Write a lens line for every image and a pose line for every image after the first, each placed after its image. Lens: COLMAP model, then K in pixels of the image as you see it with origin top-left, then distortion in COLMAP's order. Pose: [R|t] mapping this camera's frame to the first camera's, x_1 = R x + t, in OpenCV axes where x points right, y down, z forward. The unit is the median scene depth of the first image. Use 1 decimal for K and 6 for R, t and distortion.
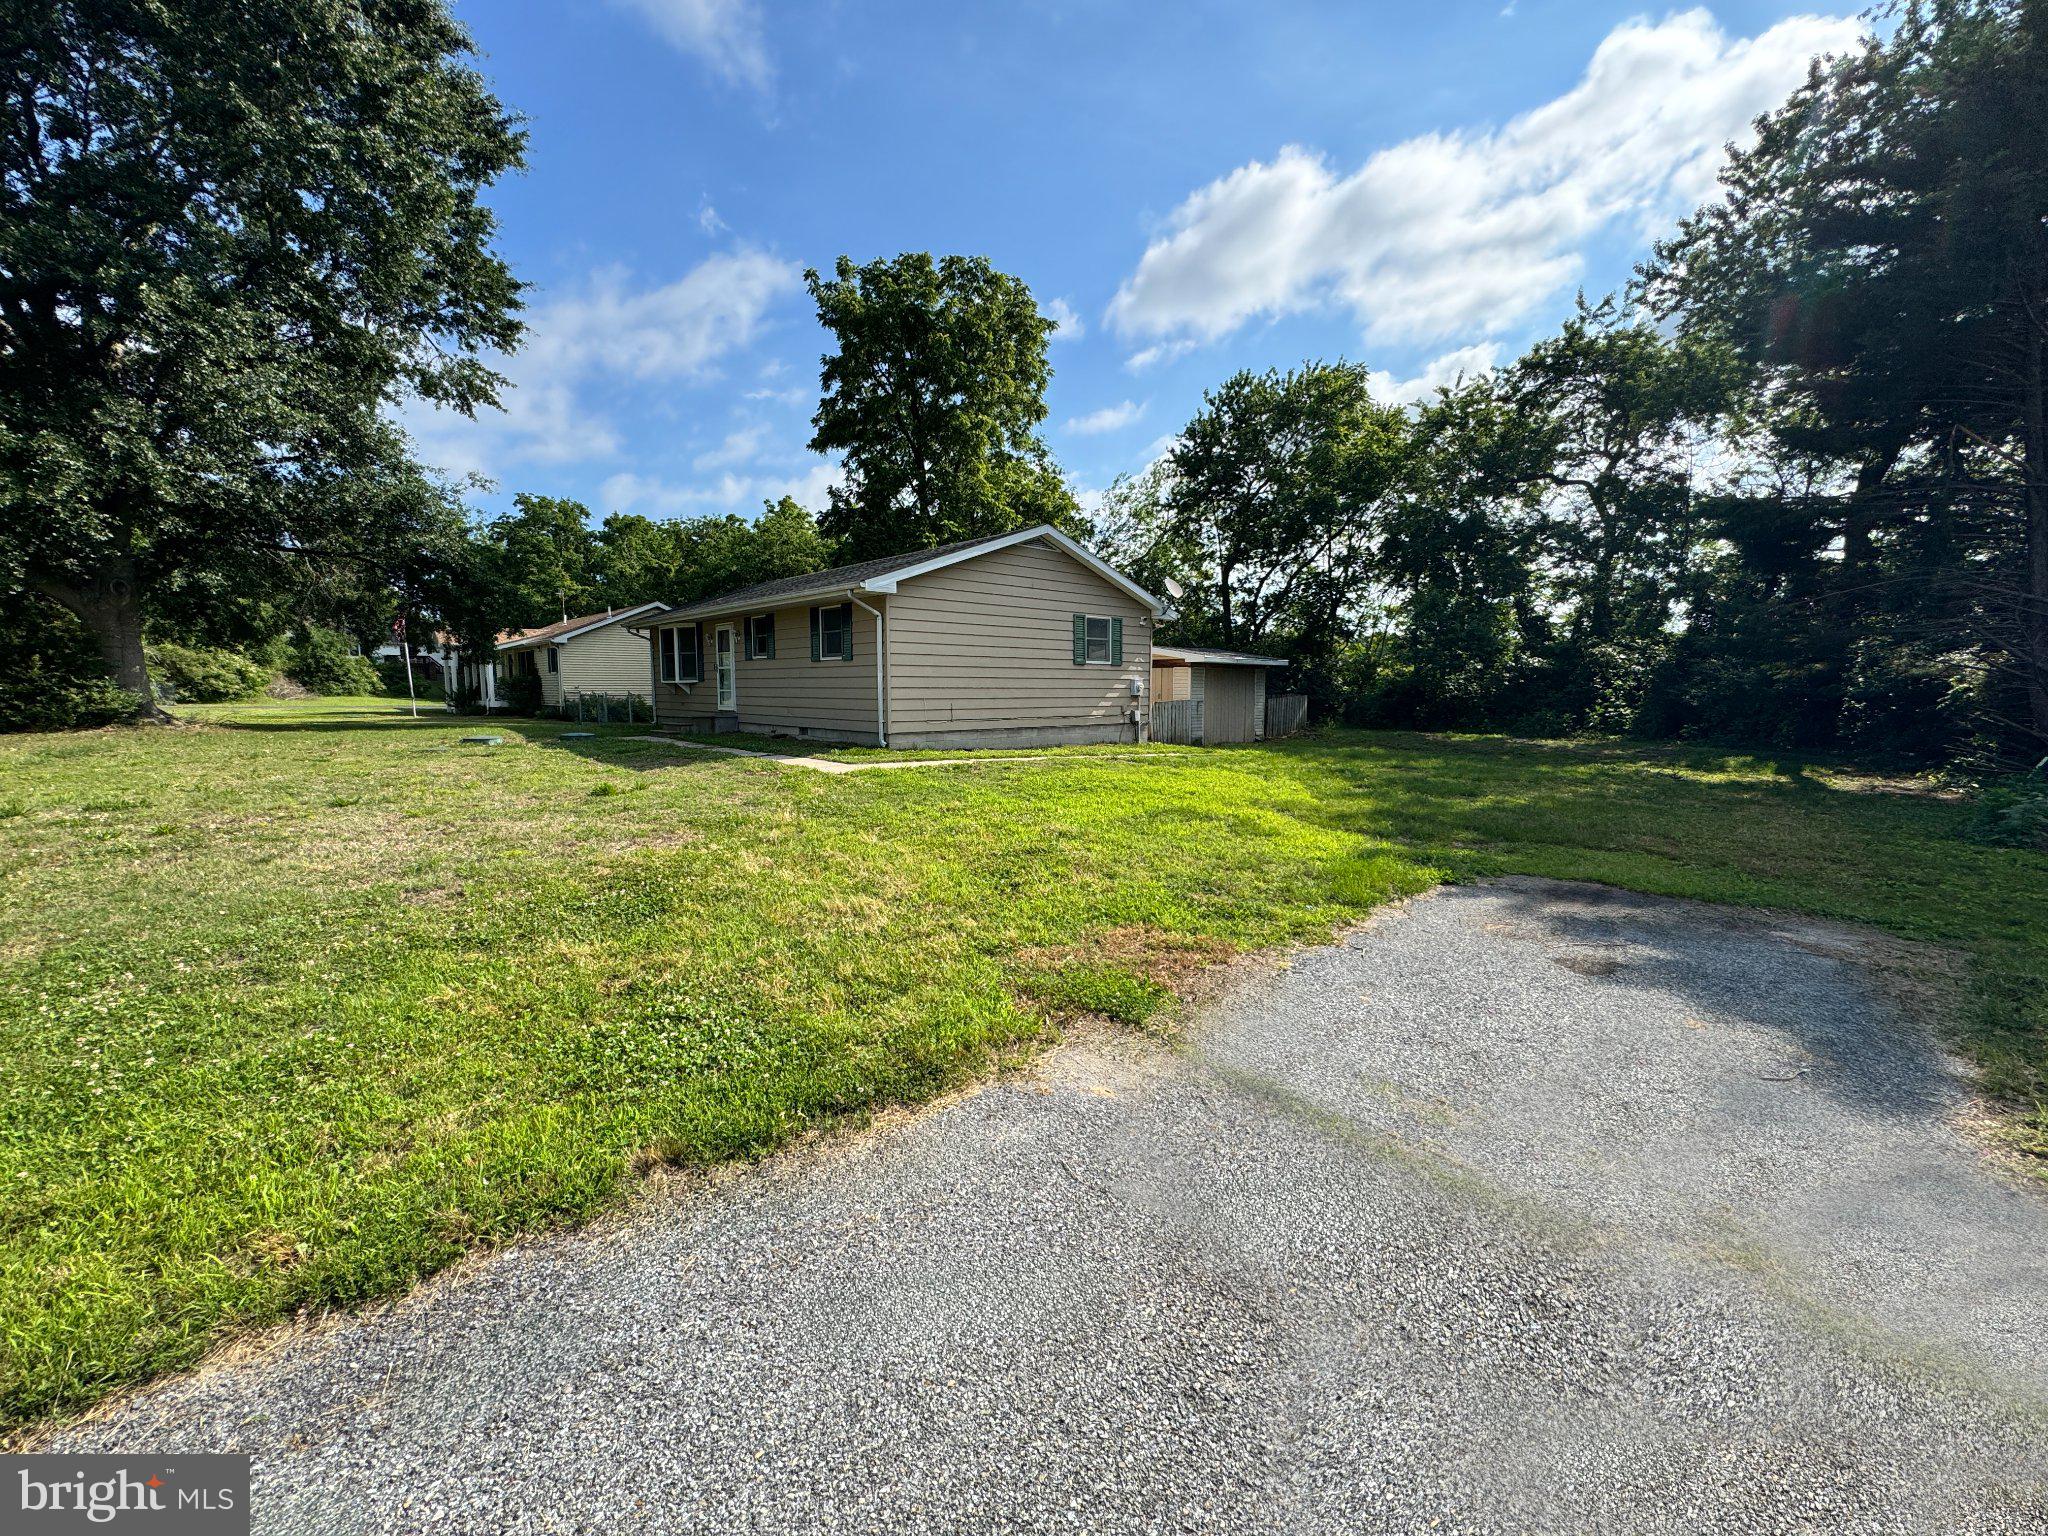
lens RADIAL K [[818.0, 0, 1024.0], [0, 818.0, 768.0], [0, 0, 1]] dist [-0.000092, -0.000036]
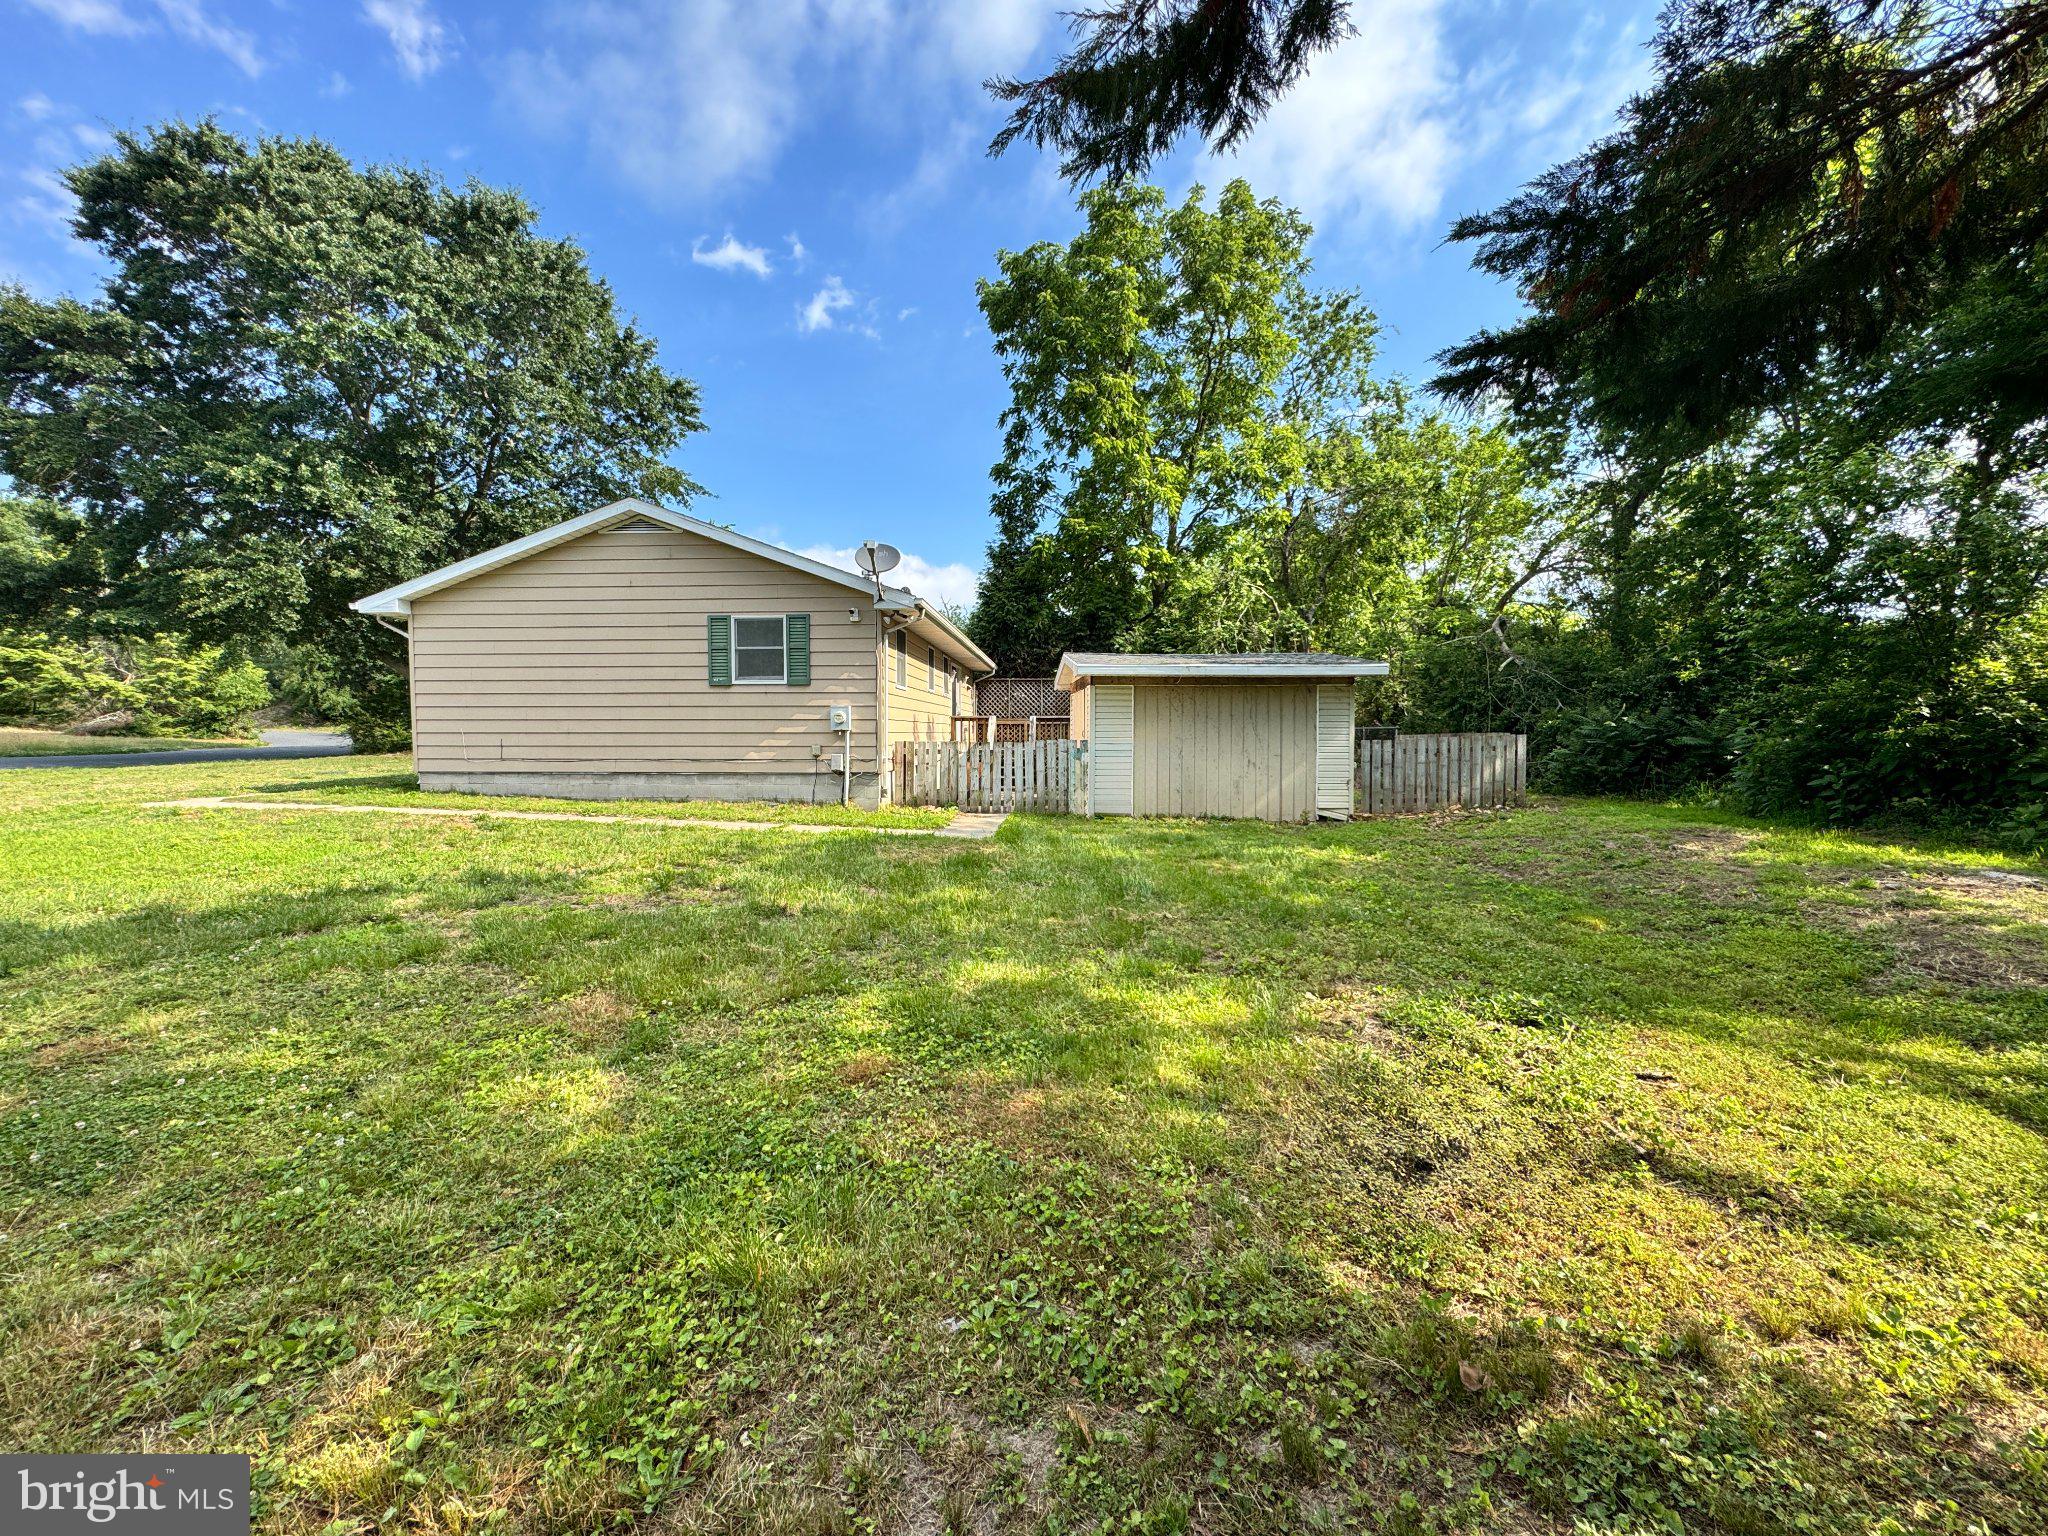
lens RADIAL K [[818.0, 0, 1024.0], [0, 818.0, 768.0], [0, 0, 1]] dist [-0.000092, -0.000036]
pose [[0.707390, 0.029586, -0.706204, 0.812604], [-0.067100, 0.997422, -0.025427, -0.061233], [0.703631, 0.065373, 0.707552, 0.761341]]
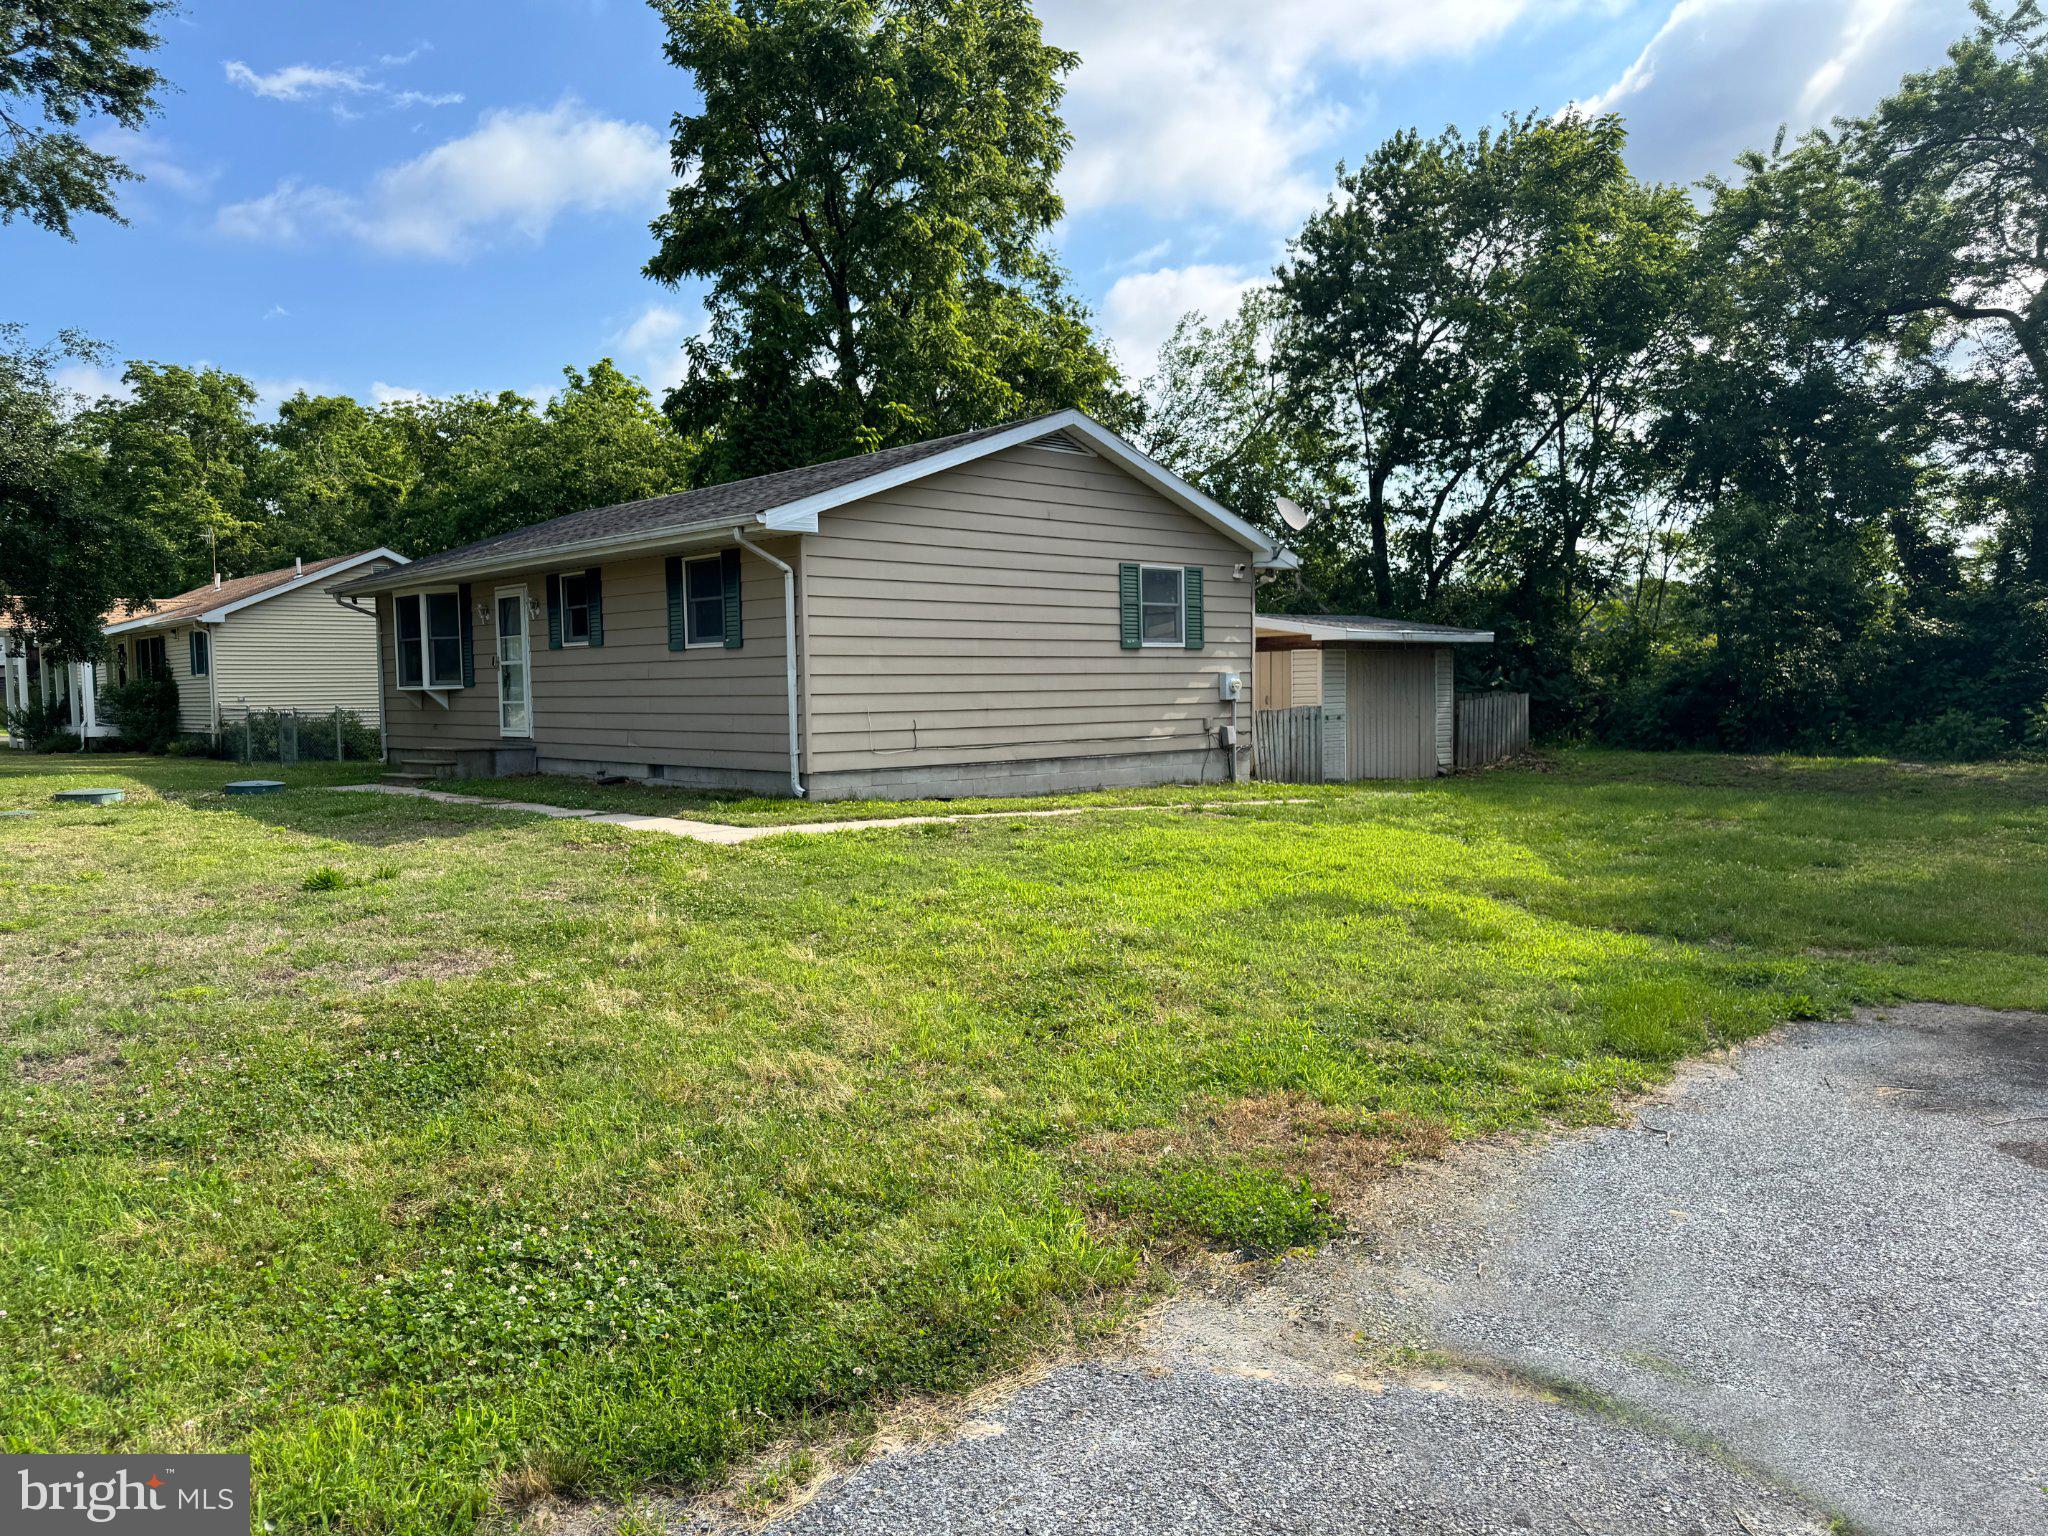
lens RADIAL K [[1452.2, 0, 1024.0], [0, 1452.2, 768.0], [0, 0, 1]] dist [0.080226, -0.098734]
pose [[0.999847, -0.016725, 0.005168, -0.015812], [0.016930, 0.998952, -0.042523, 0.000248], [-0.004452, 0.042604, 0.999082, -0.019167]]
